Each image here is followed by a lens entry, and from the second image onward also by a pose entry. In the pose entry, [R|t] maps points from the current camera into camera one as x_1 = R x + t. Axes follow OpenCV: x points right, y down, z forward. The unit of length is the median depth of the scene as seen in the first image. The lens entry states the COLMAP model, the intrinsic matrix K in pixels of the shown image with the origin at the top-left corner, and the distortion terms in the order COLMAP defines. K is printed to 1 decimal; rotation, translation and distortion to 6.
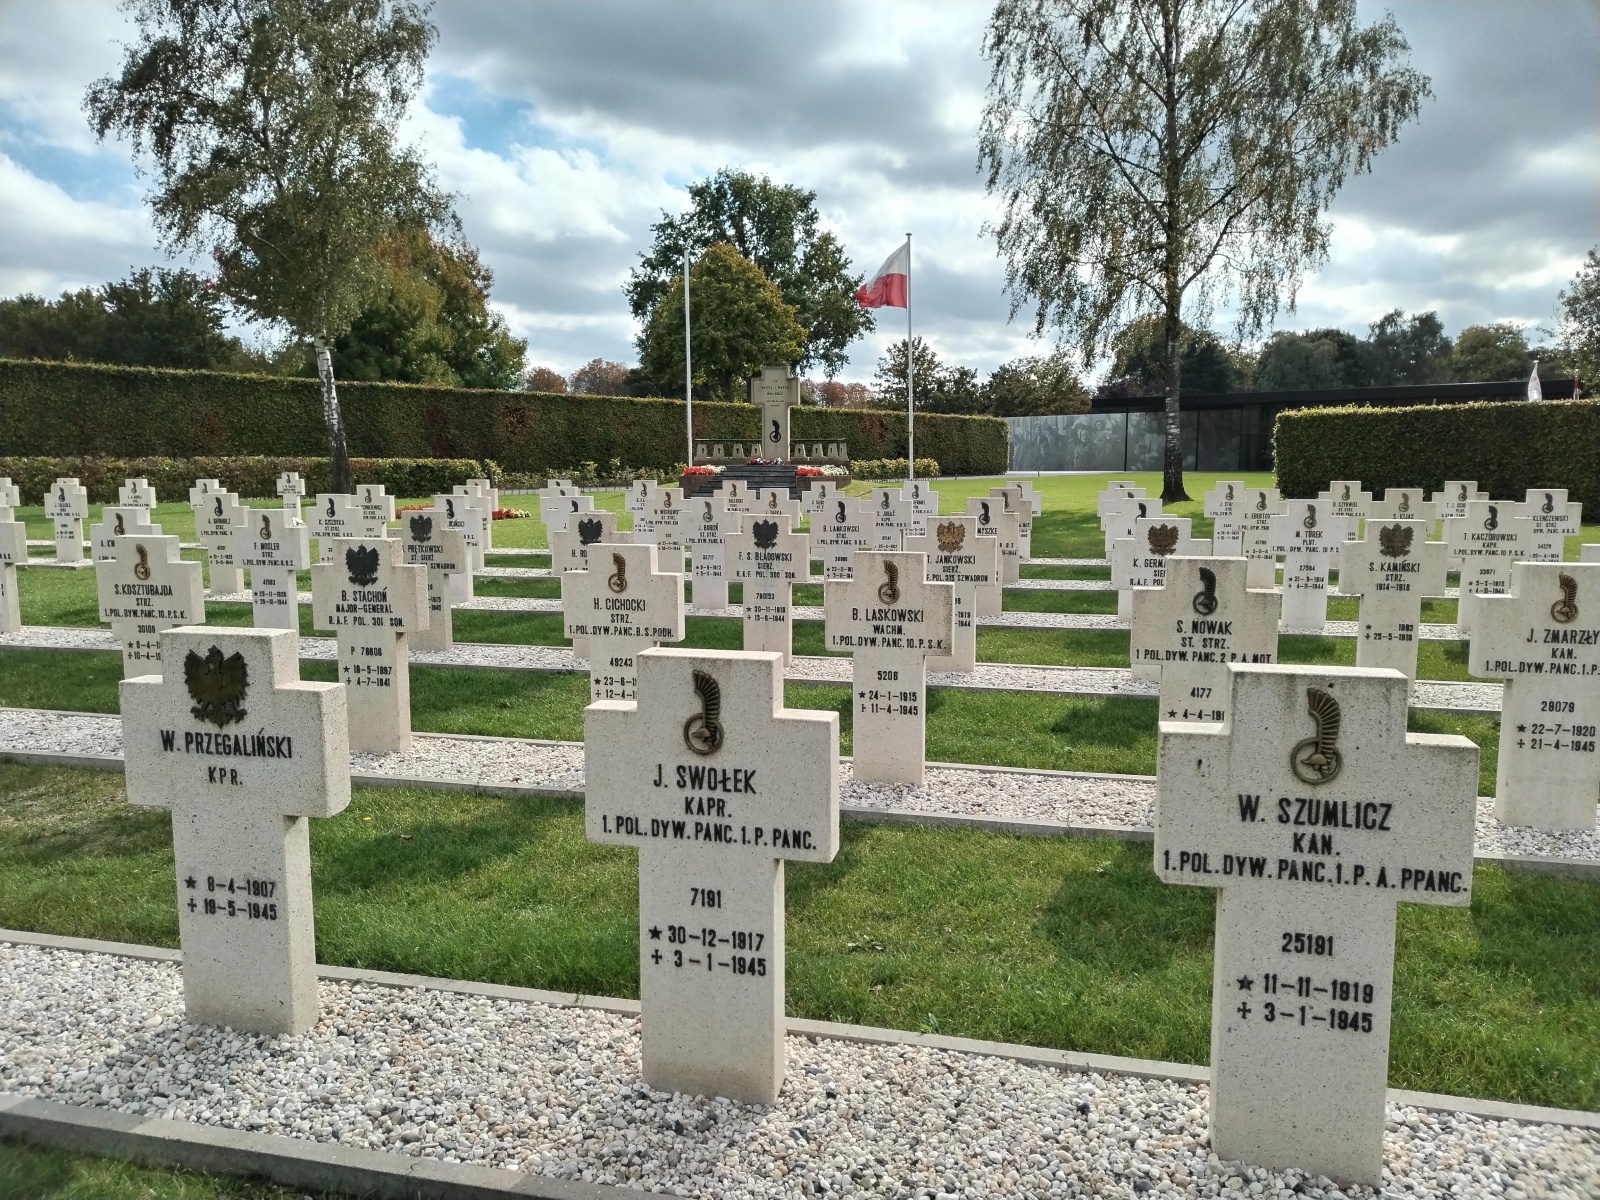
lens RADIAL K [[1146.5, 0, 803.3], [0, 1146.5, 626.2], [0, 0, 1]] dist [0.030969, -0.041756]
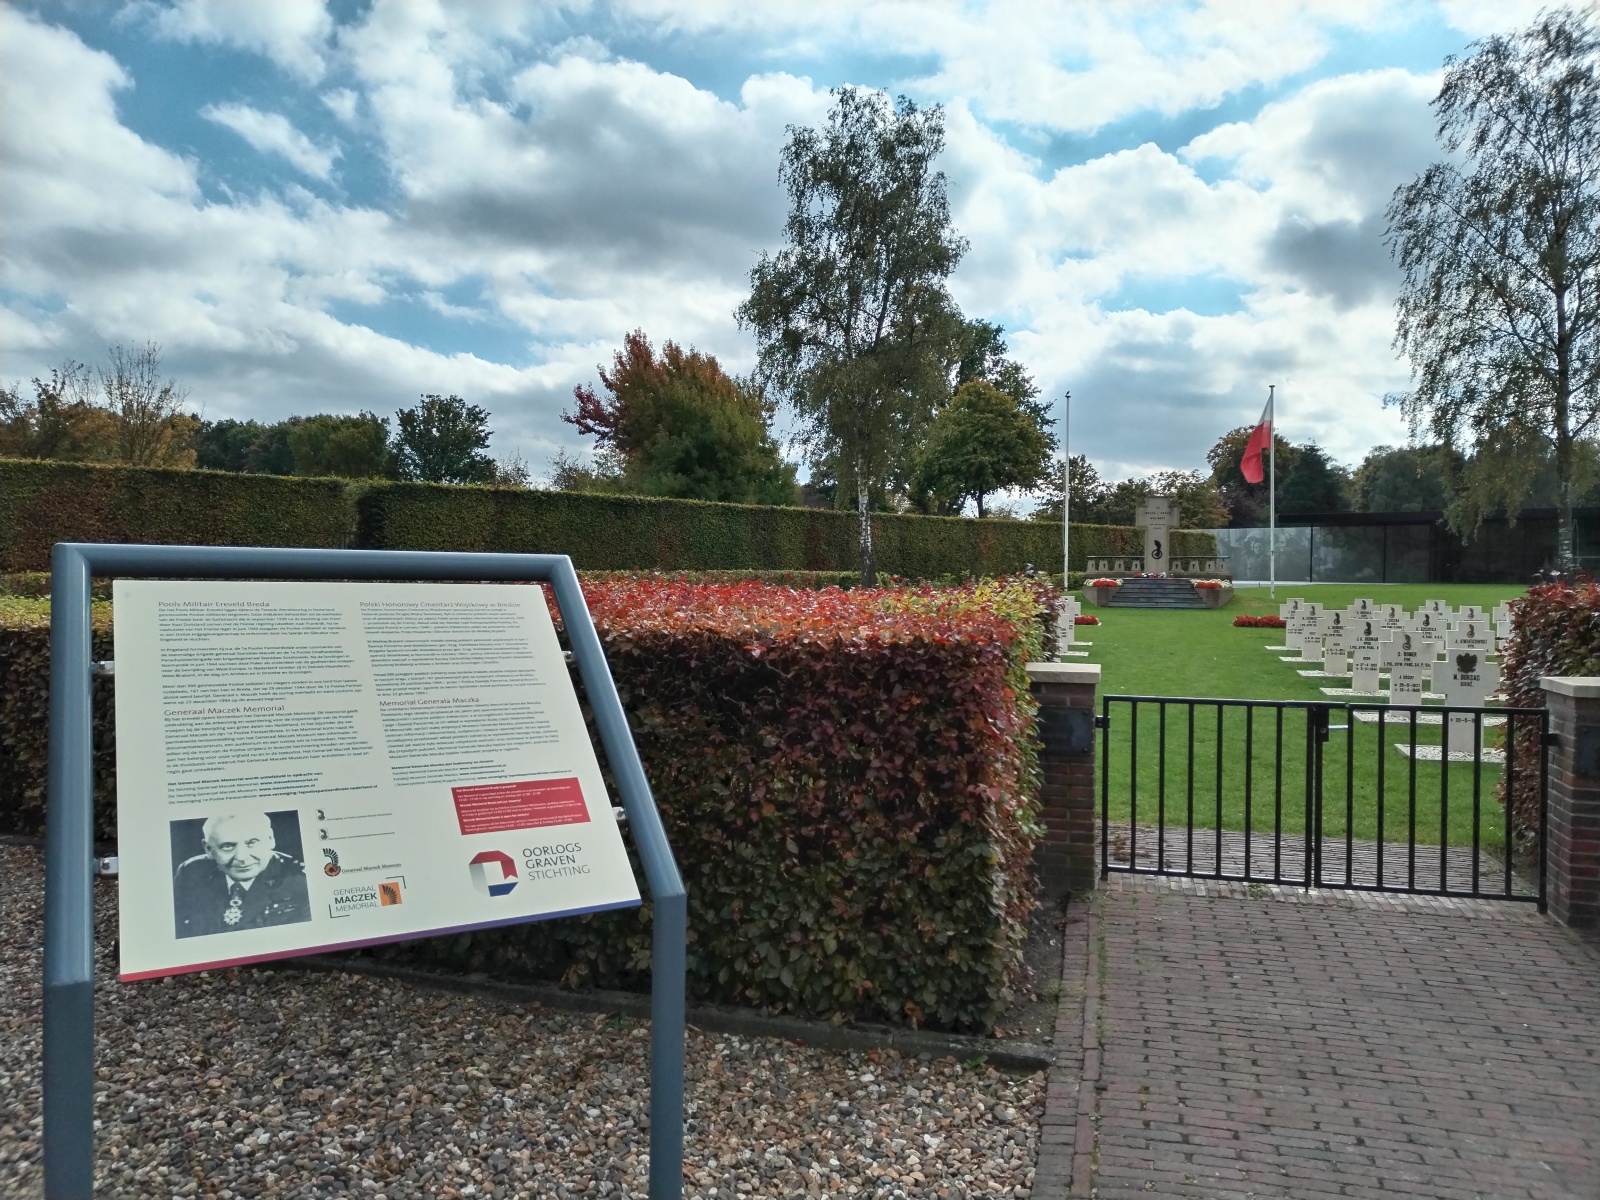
lens RADIAL K [[1146.5, 0, 803.3], [0, 1146.5, 626.2], [0, 0, 1]] dist [0.030969, -0.041756]
pose [[0.999122, 0.009229, -0.040871, -0.254050], [-0.012850, 0.995927, -0.089246, 0.012497], [0.039881, 0.089693, 0.995171, -0.131093]]
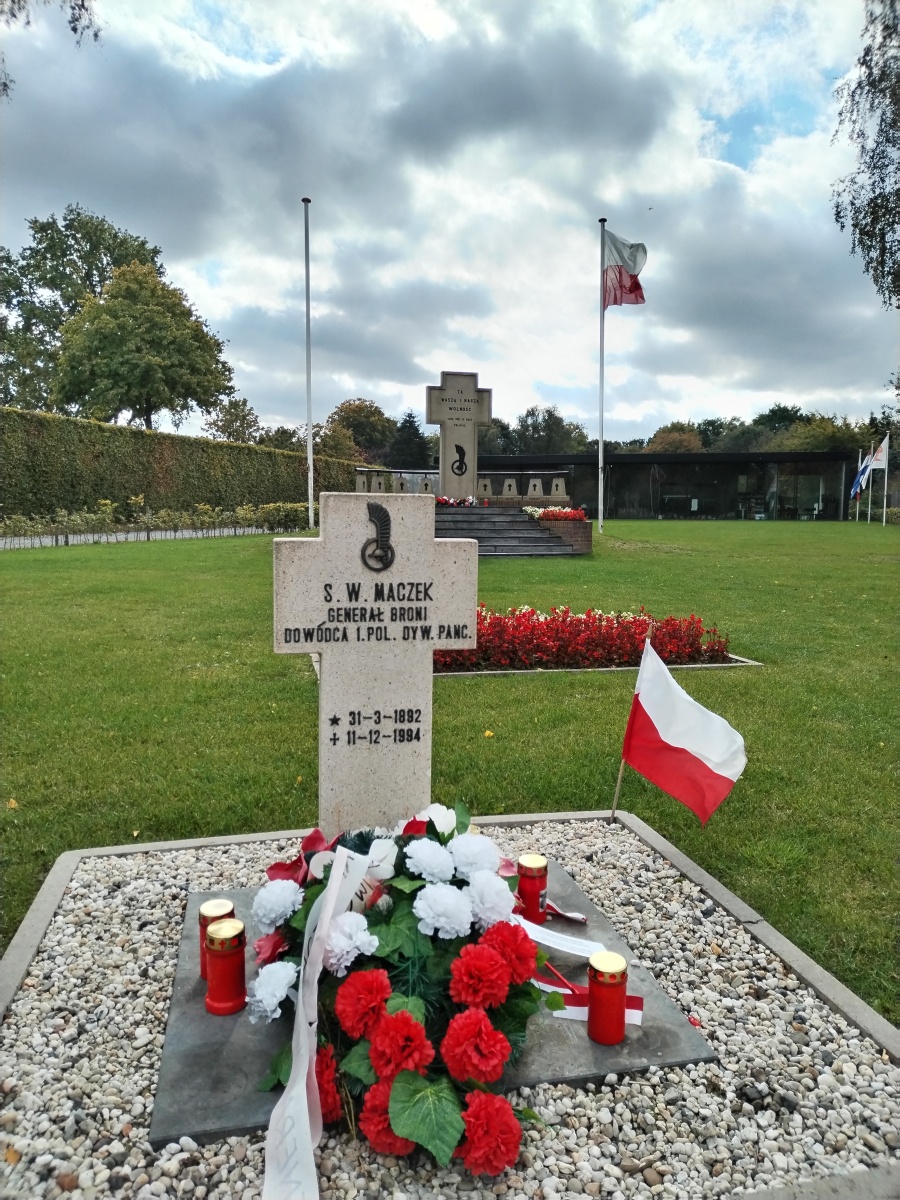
lens RADIAL K [[857.3, 0, 450.9], [0, 857.3, 591.5], [0, 0, 1]] dist [0.034876, -0.034592]
pose [[0.897553, -0.032196, 0.439729, -0.206056], [0.053286, 0.997941, -0.035698, -0.050833], [-0.437675, 0.055472, 0.897421, 0.389570]]
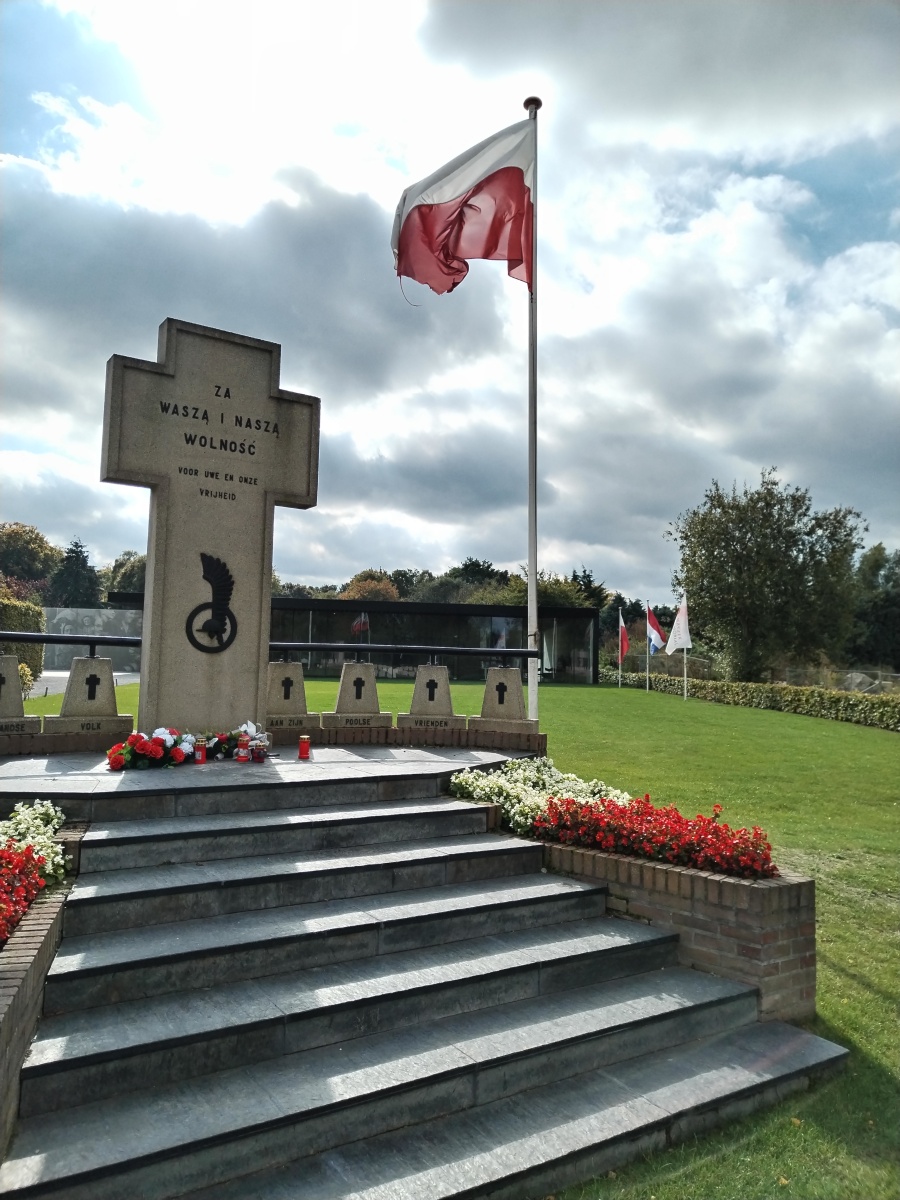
lens RADIAL K [[864.8, 0, 452.7], [0, 864.8, 598.2], [0, 0, 1]] dist [0.036001, -0.037499]
pose [[0.682720, 0.073013, 0.727023, -0.088198], [0.075799, 0.982550, -0.169855, -0.104727], [-0.726738, 0.171071, 0.665272, 0.643213]]
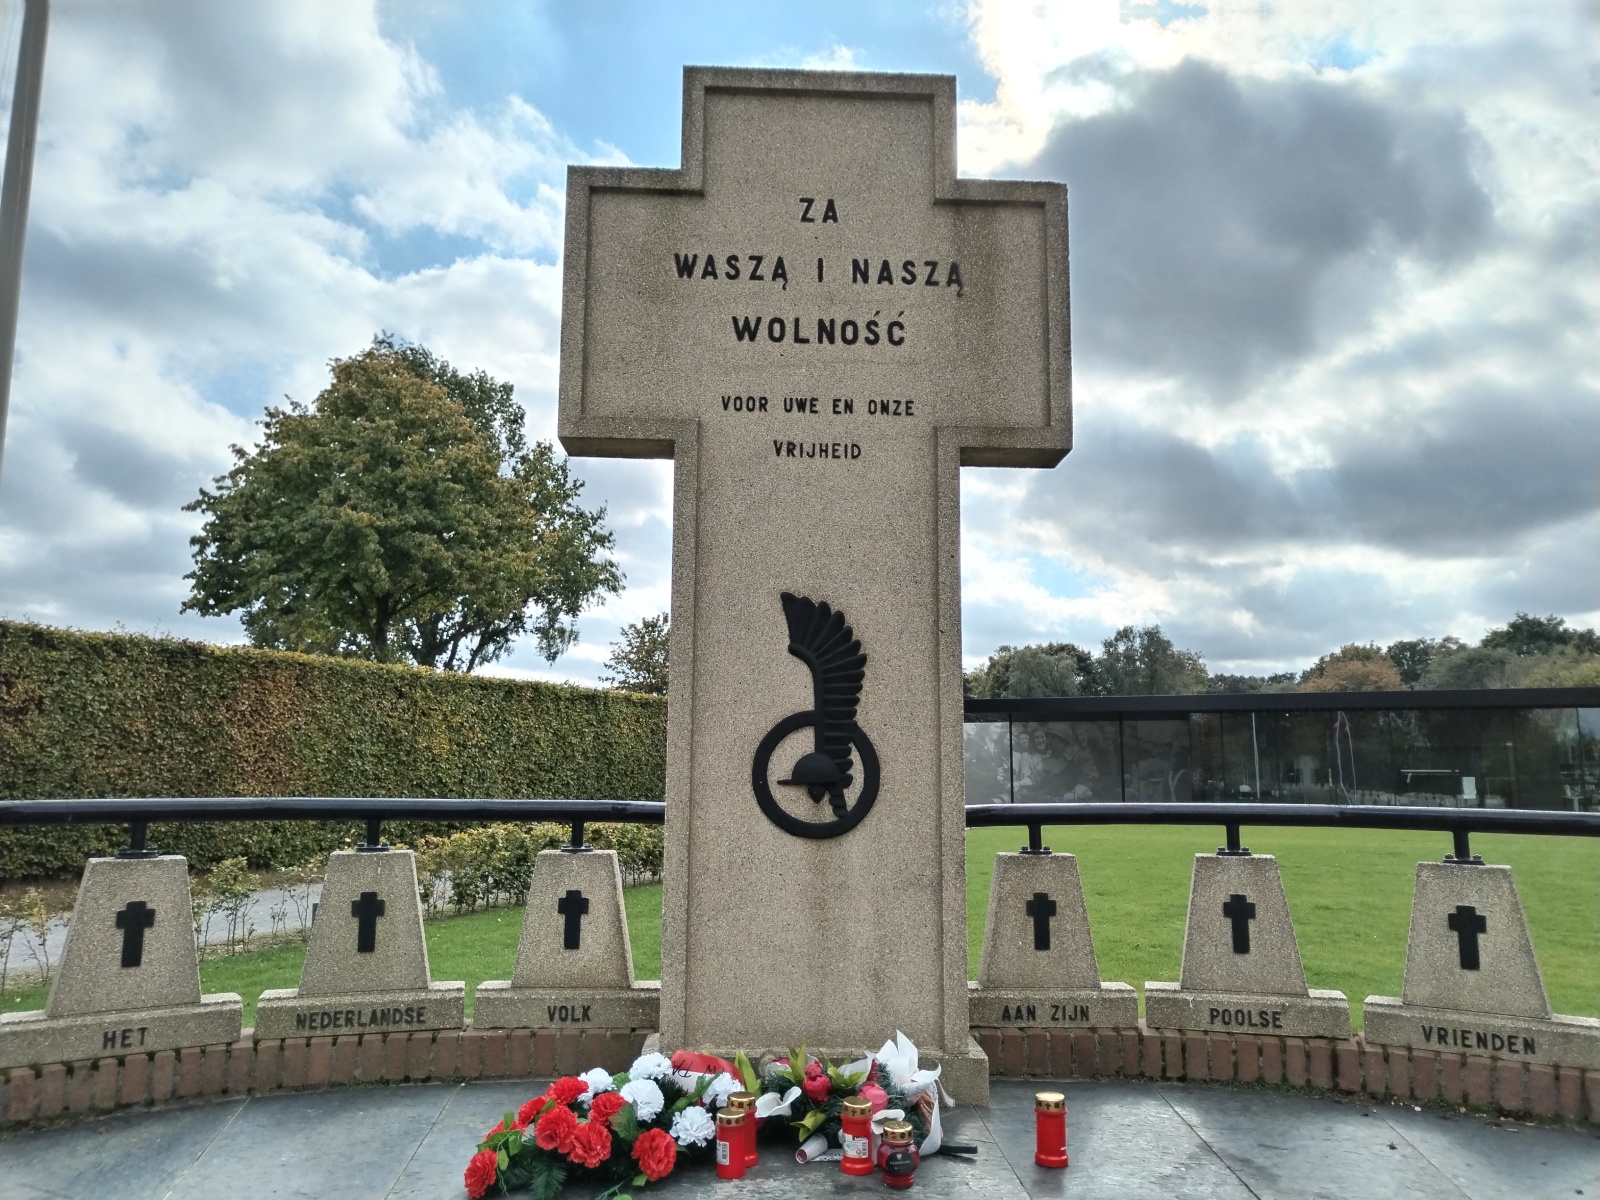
lens RADIAL K [[1153.0, 0, 799.8], [0, 1153.0, 607.8], [0, 0, 1]] dist [0.036001, -0.037499]
pose [[0.961450, 0.047266, 0.270886, -0.038640], [0.030931, 0.960275, -0.277335, -0.115552], [-0.273234, 0.275022, 0.921795, 0.689858]]
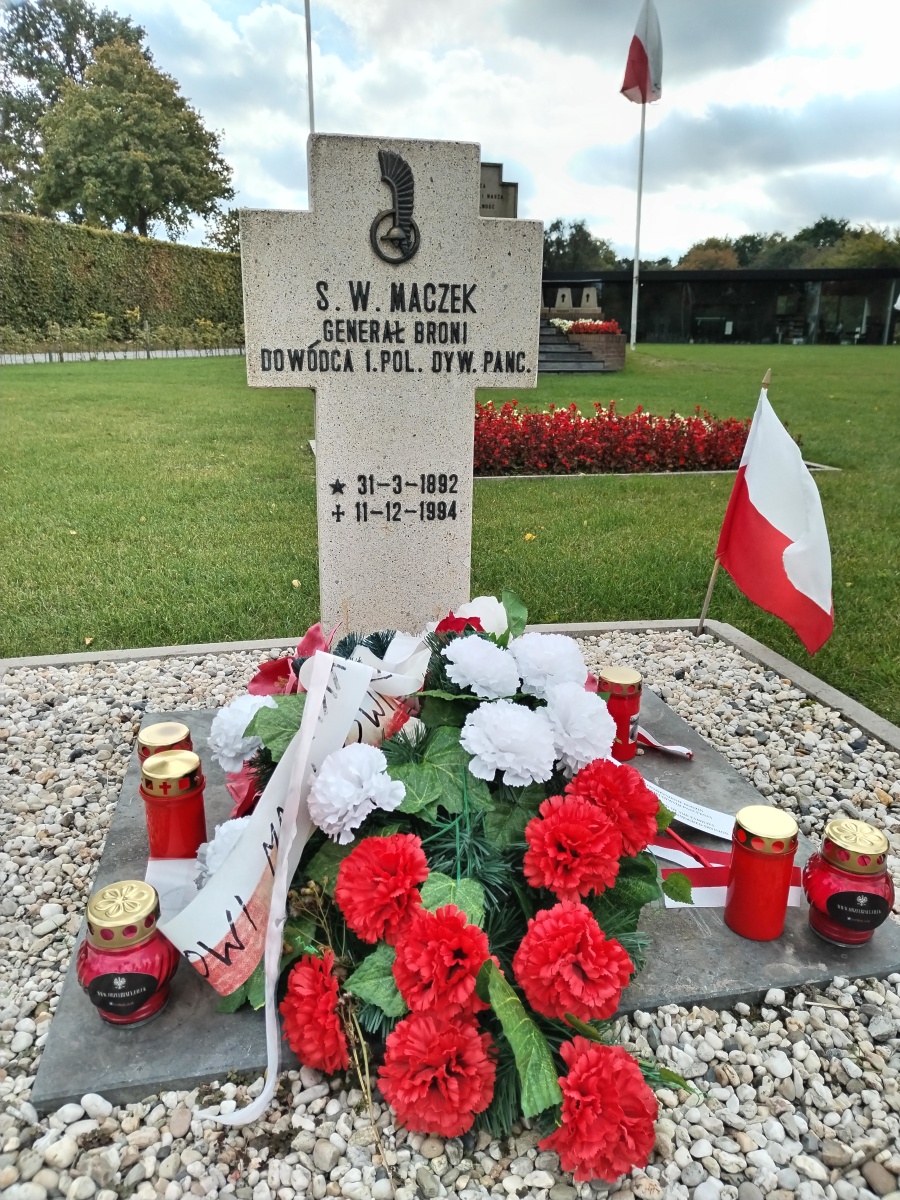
lens RADIAL K [[859.9, 0, 453.0], [0, 859.9, 606.5], [0, 0, 1]] dist [0.030969, -0.041756]
pose [[0.904878, -0.115729, 0.409637, -0.201452], [0.048974, 0.984246, 0.169885, -0.046596], [-0.422844, -0.133664, 0.896291, 0.402545]]
